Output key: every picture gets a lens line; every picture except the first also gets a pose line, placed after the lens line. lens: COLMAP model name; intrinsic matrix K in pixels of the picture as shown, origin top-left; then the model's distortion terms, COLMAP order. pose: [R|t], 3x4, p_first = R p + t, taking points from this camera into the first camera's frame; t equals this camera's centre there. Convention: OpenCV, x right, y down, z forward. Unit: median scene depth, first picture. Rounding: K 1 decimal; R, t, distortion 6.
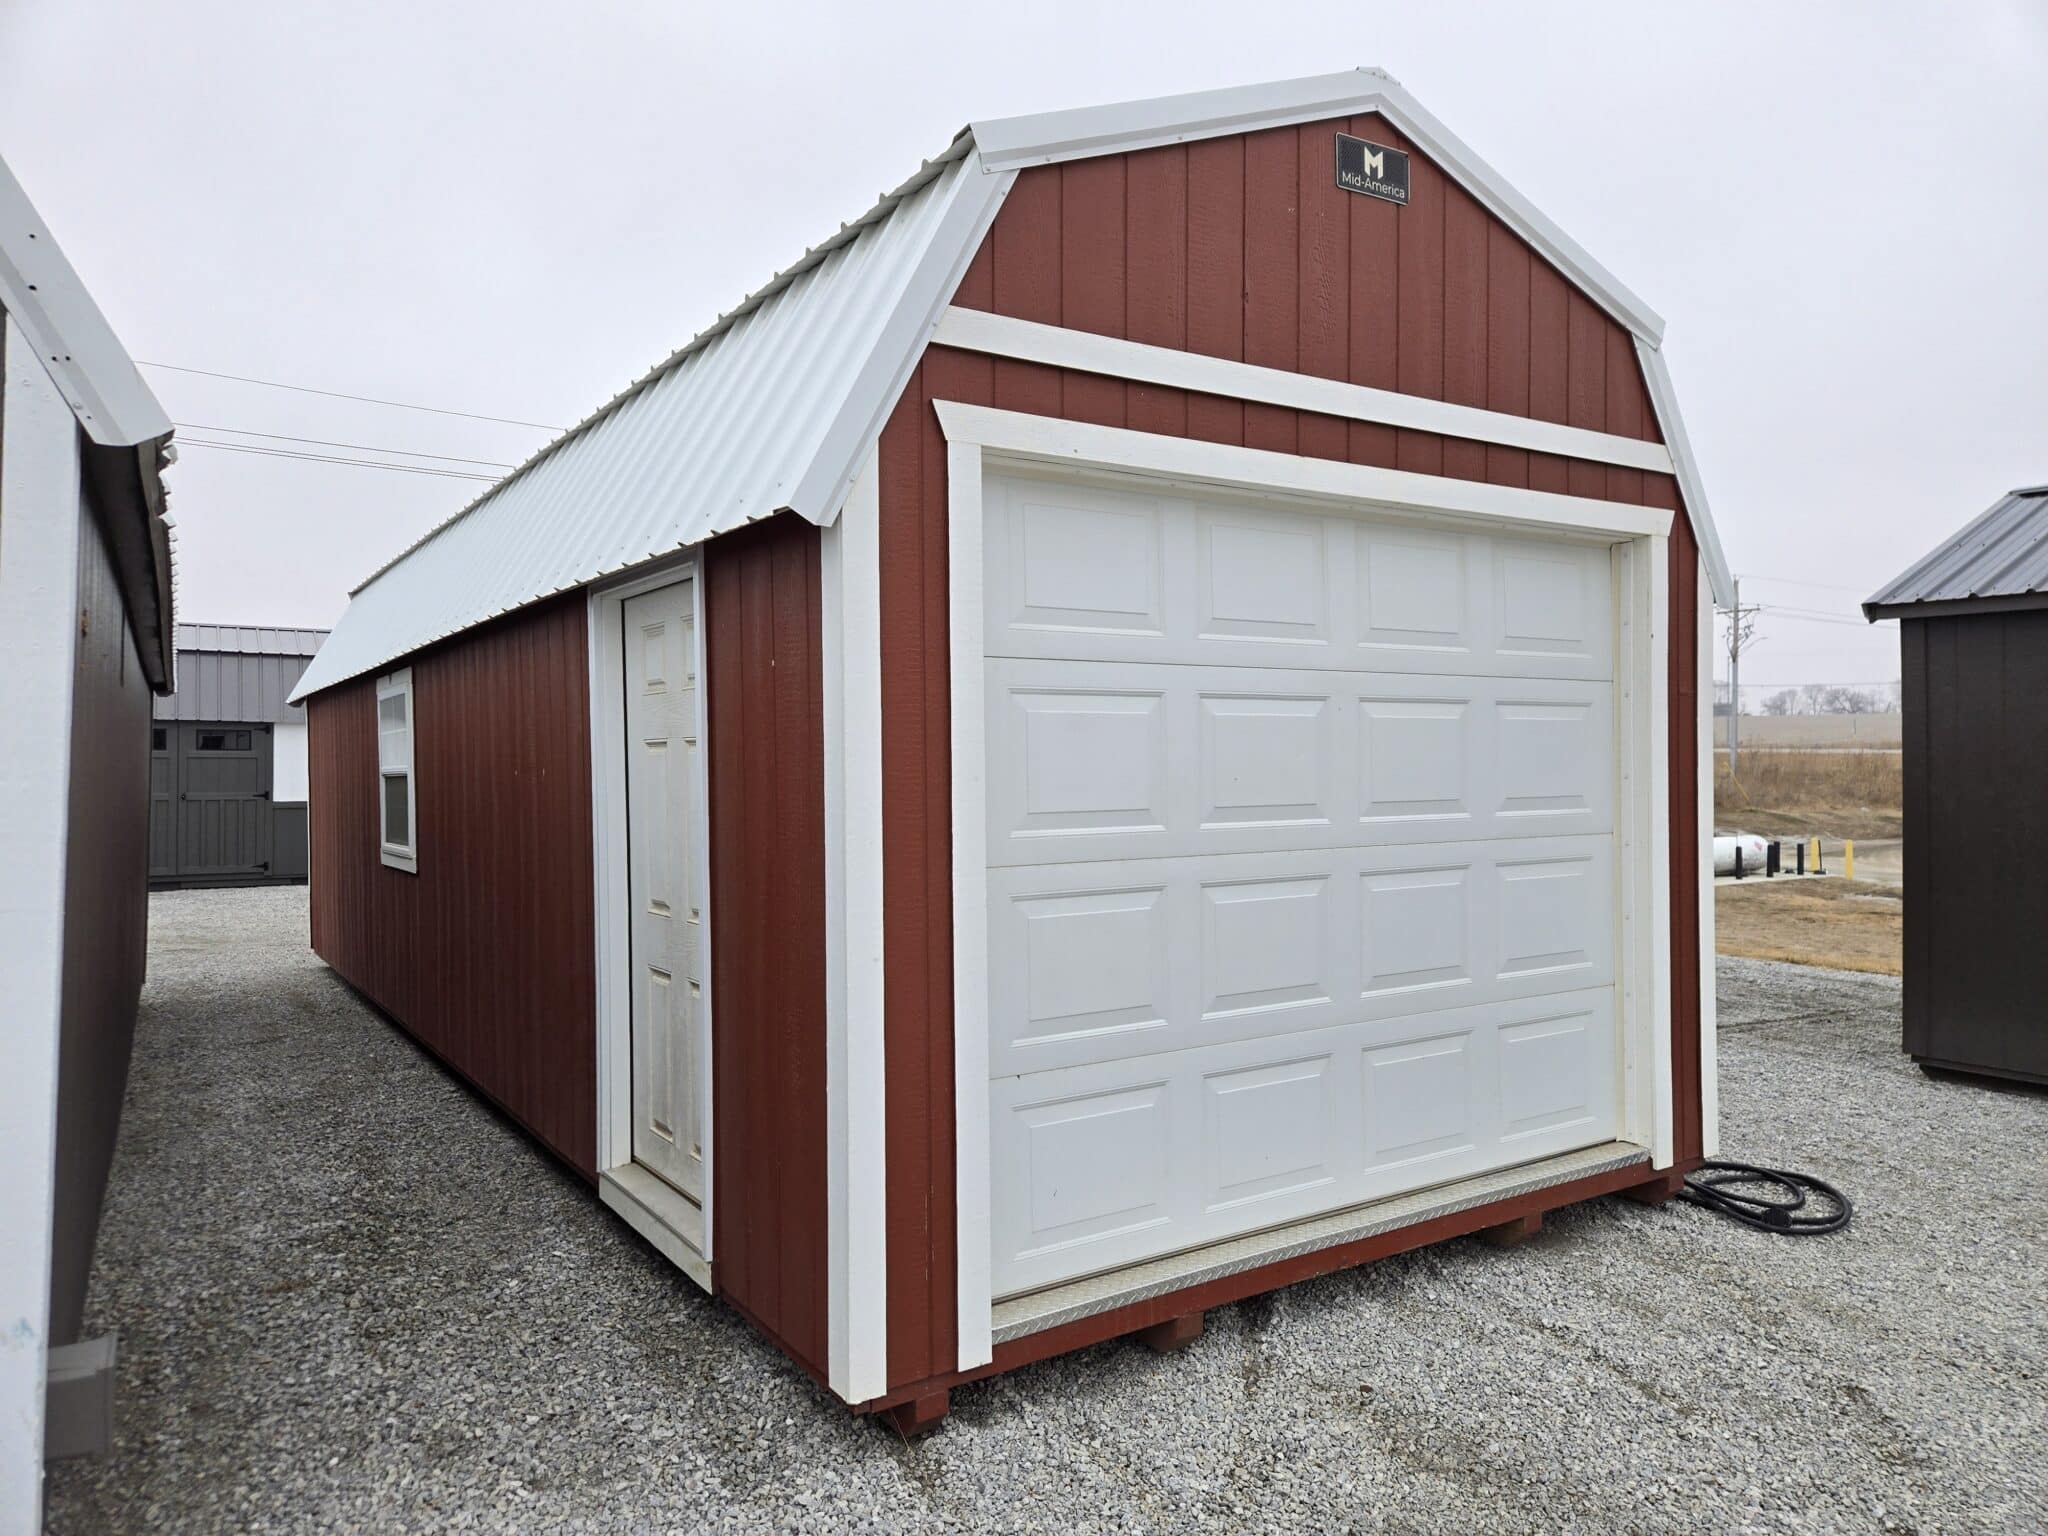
lens RADIAL K [[1382.0, 0, 1050.8], [0, 1382.0, 762.6], [0, 0, 1]] dist [0.073618, -0.063860]
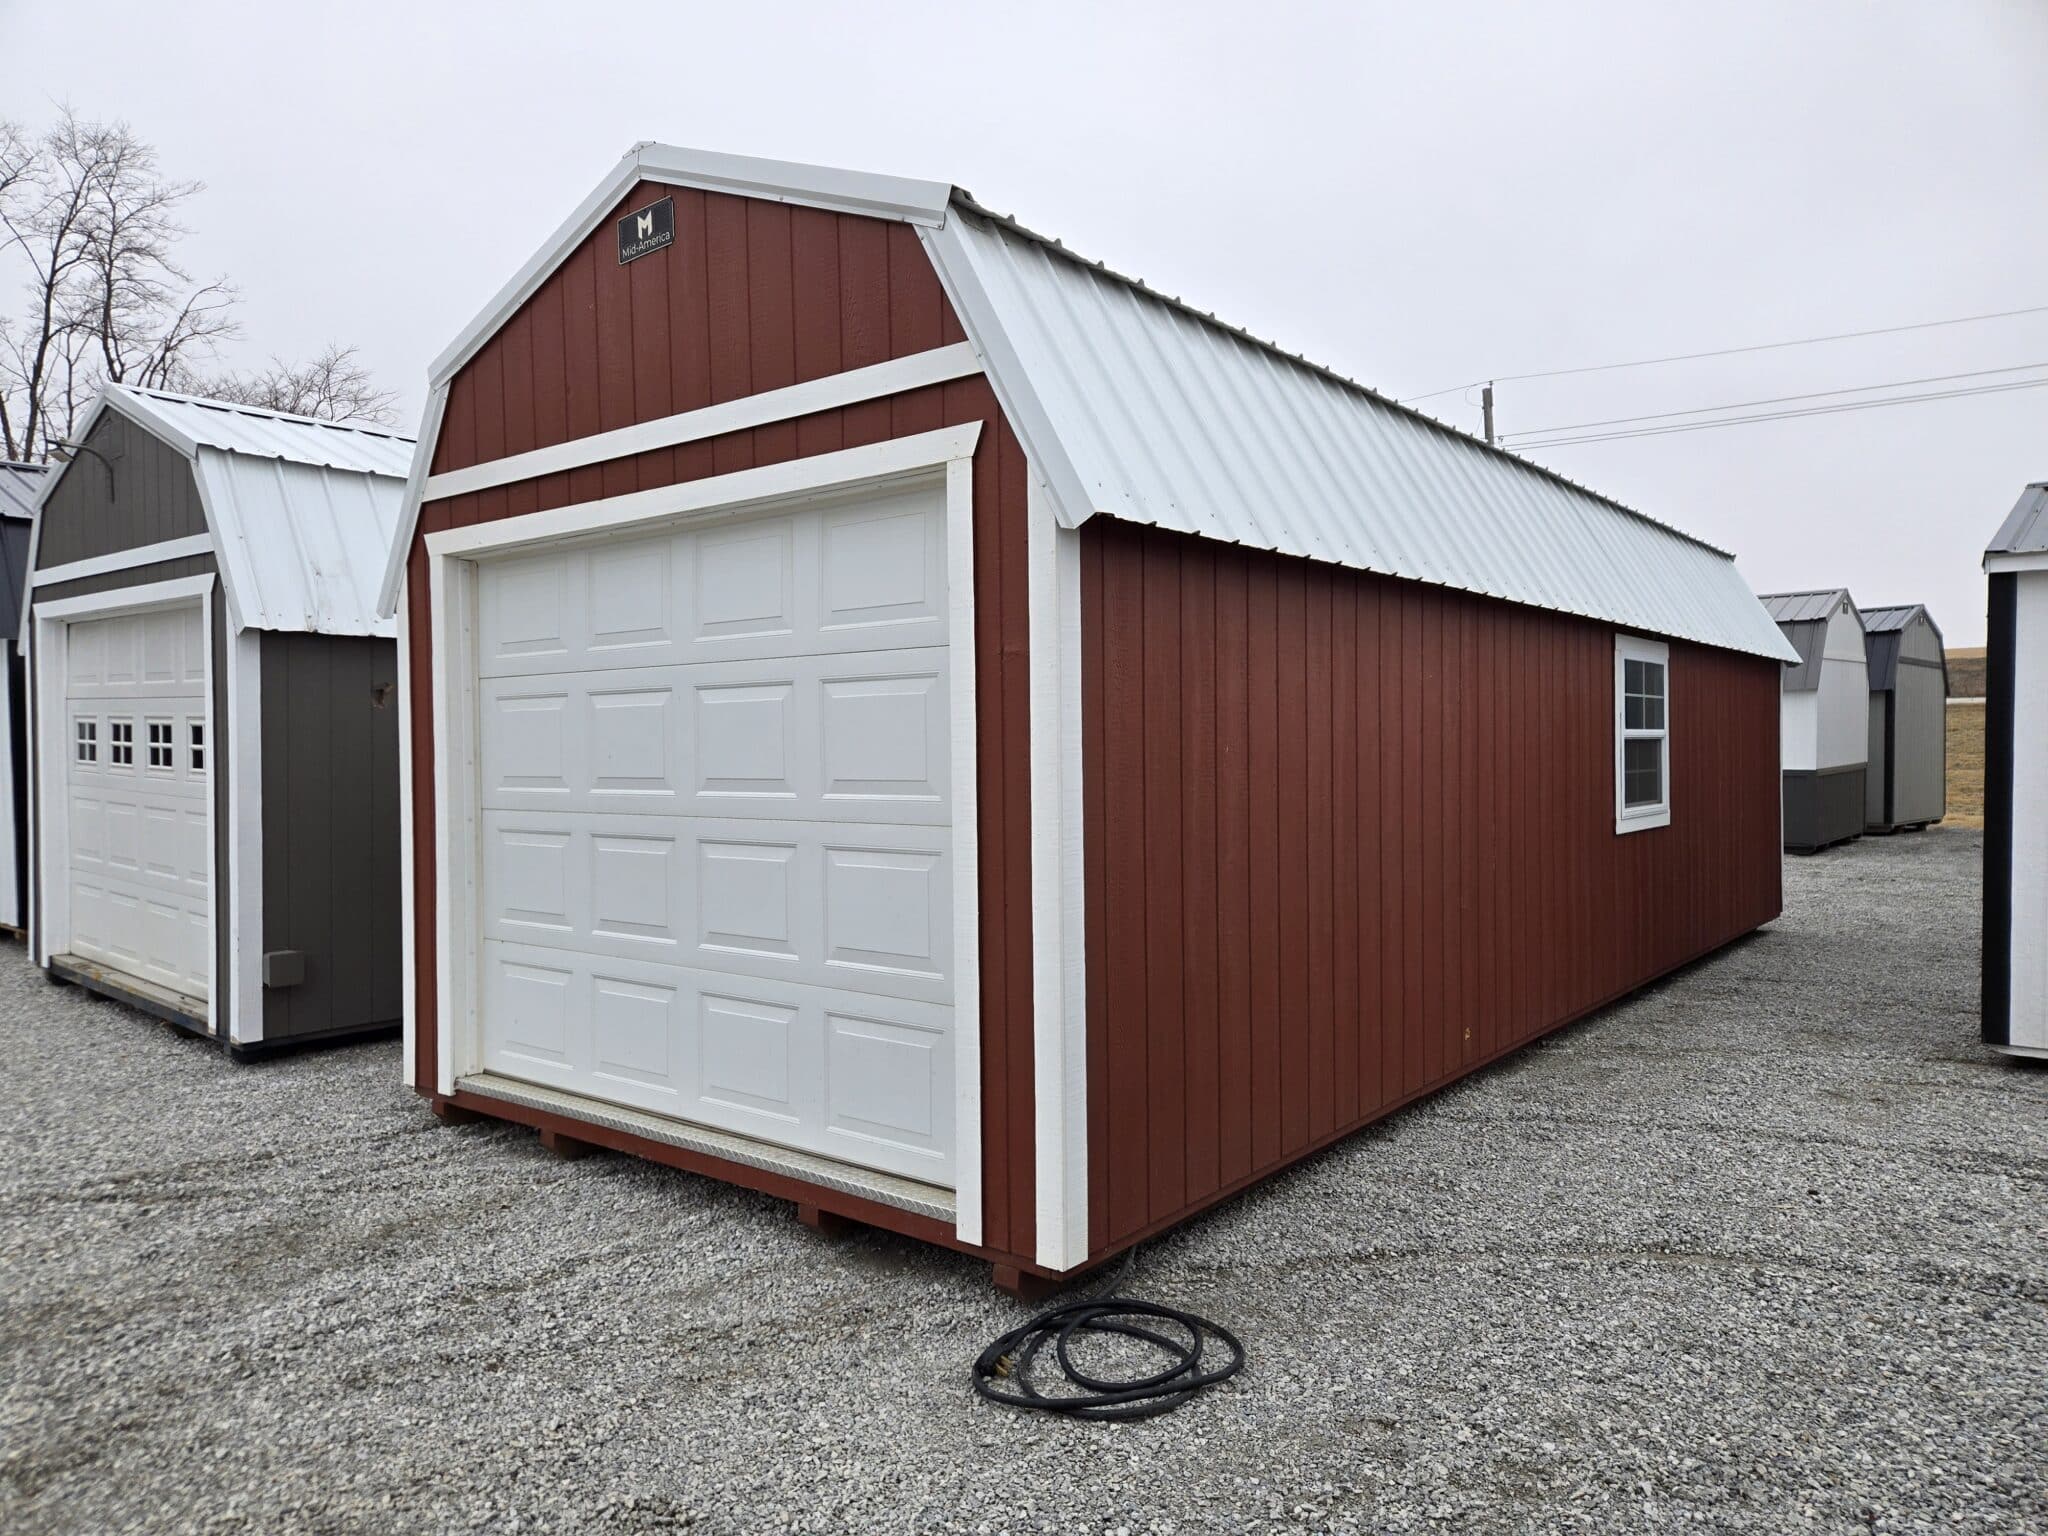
lens RADIAL K [[1382.0, 0, 1034.5], [0, 1382.0, 759.7], [0, 0, 1]] dist [0.073618, -0.063860]
pose [[0.290570, 0.024027, -0.956552, 1.439684], [0.016900, 0.999400, 0.030237, -0.016656], [0.956705, -0.024952, 0.289989, 0.961449]]
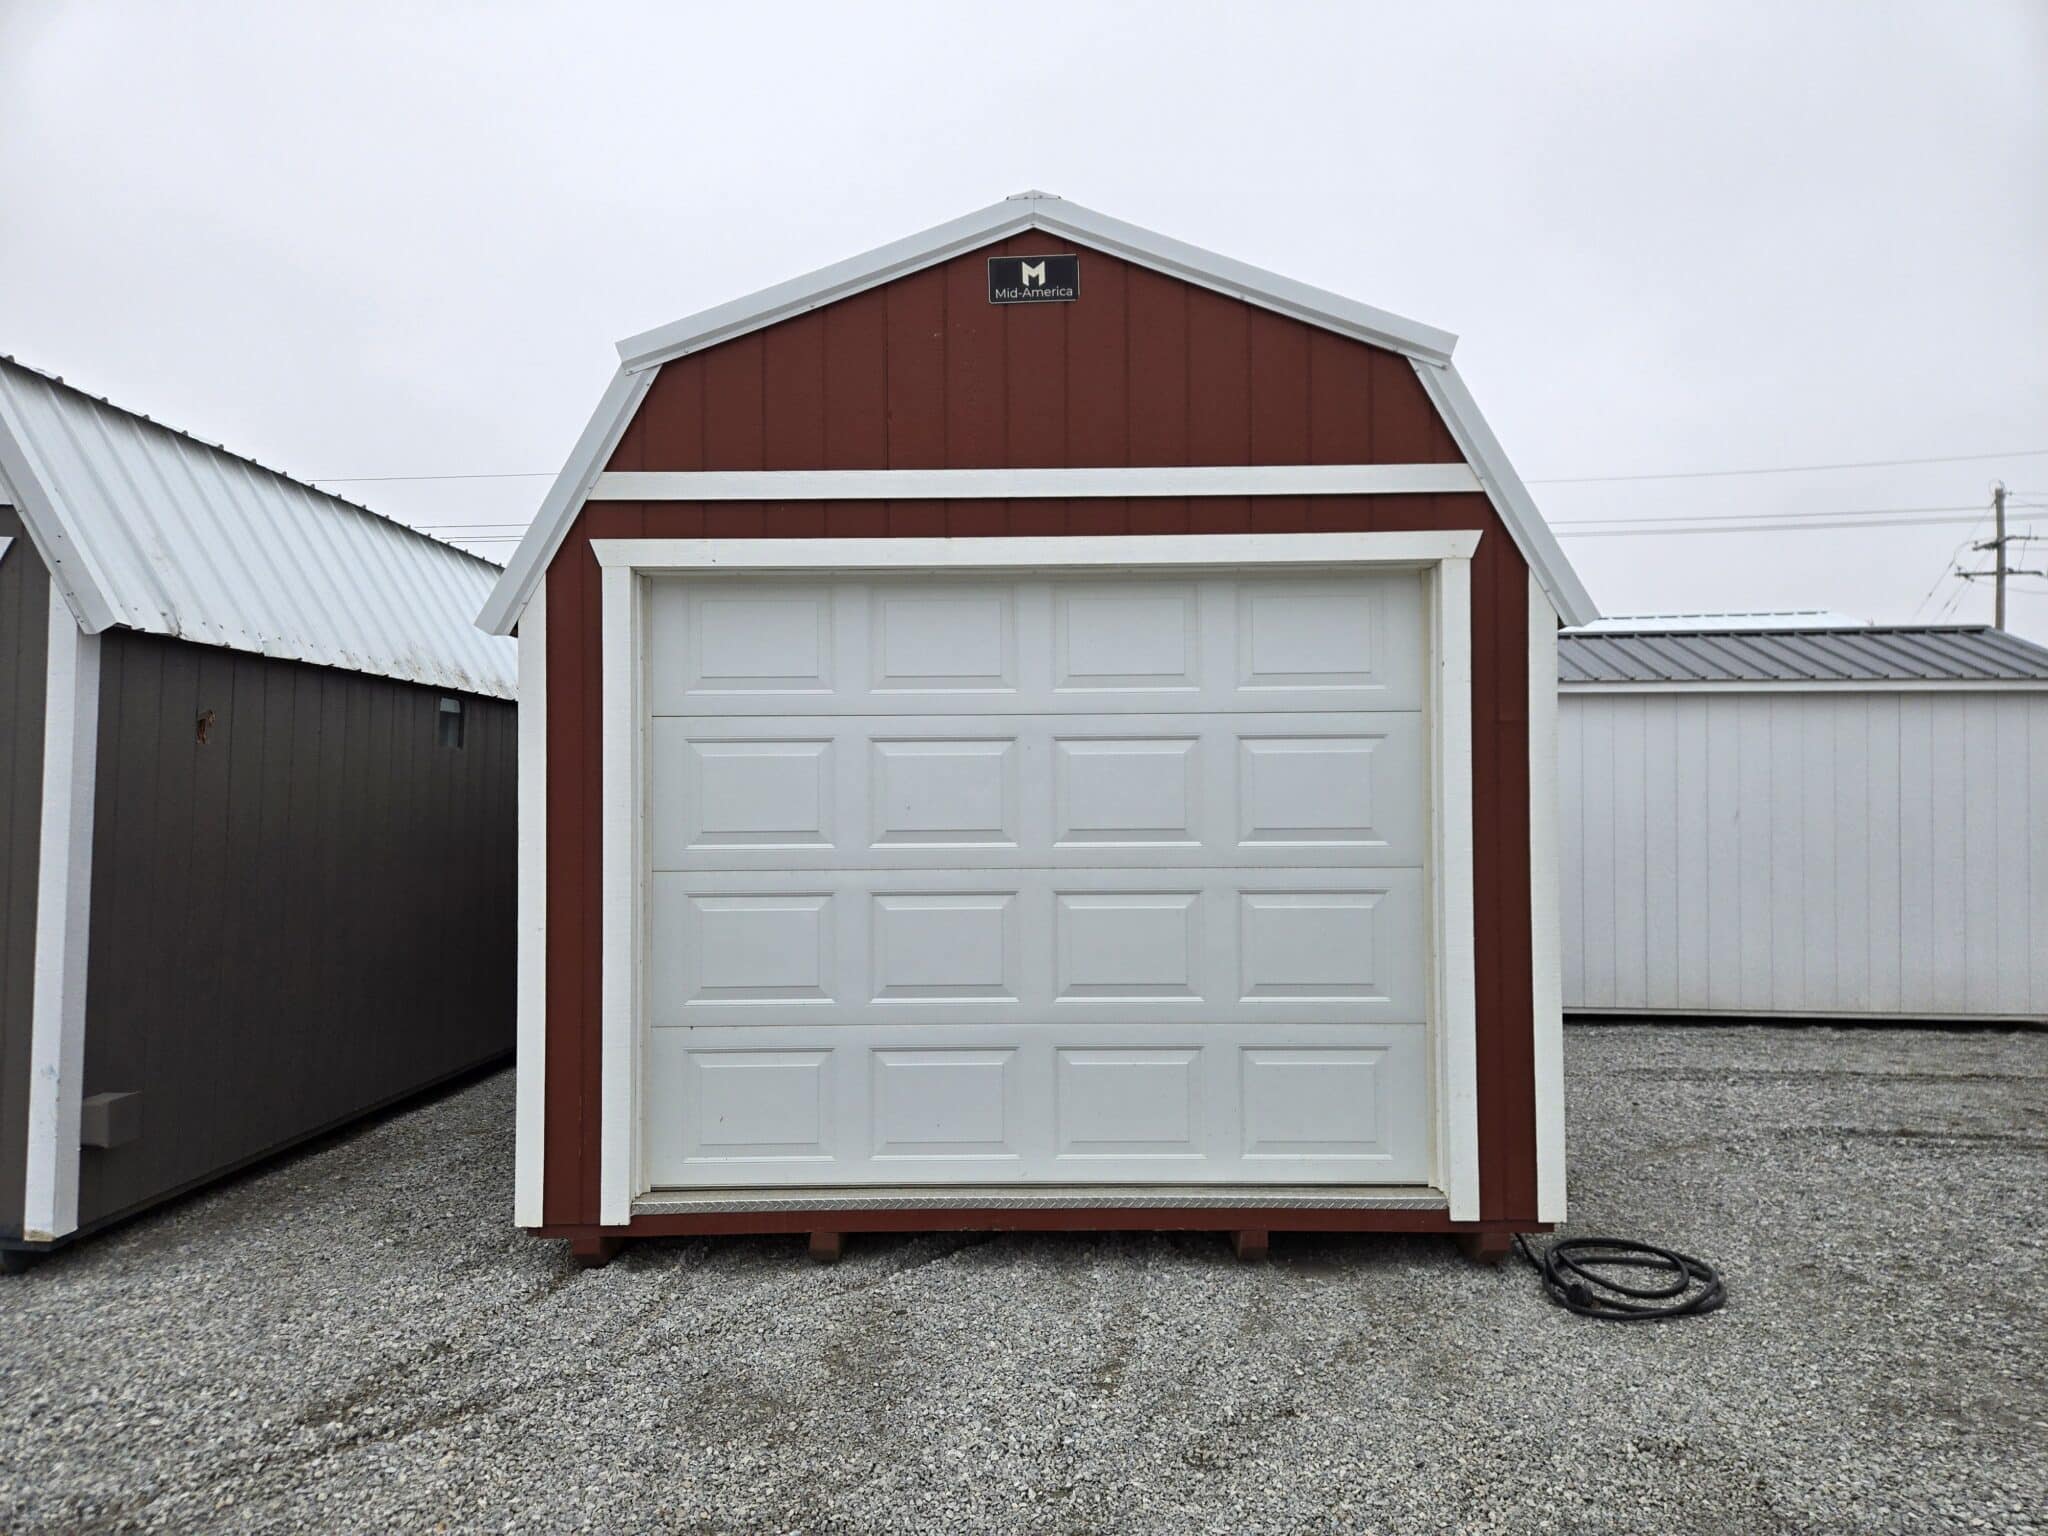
lens RADIAL K [[1382.0, 0, 957.2], [0, 1382.0, 767.7], [0, 0, 1]] dist [0.073618, -0.063860]
pose [[0.831063, -0.006279, -0.556143, 0.812400], [-0.001302, 0.999912, -0.013235, -0.006673], [0.556177, 0.011723, 0.830981, 0.018413]]
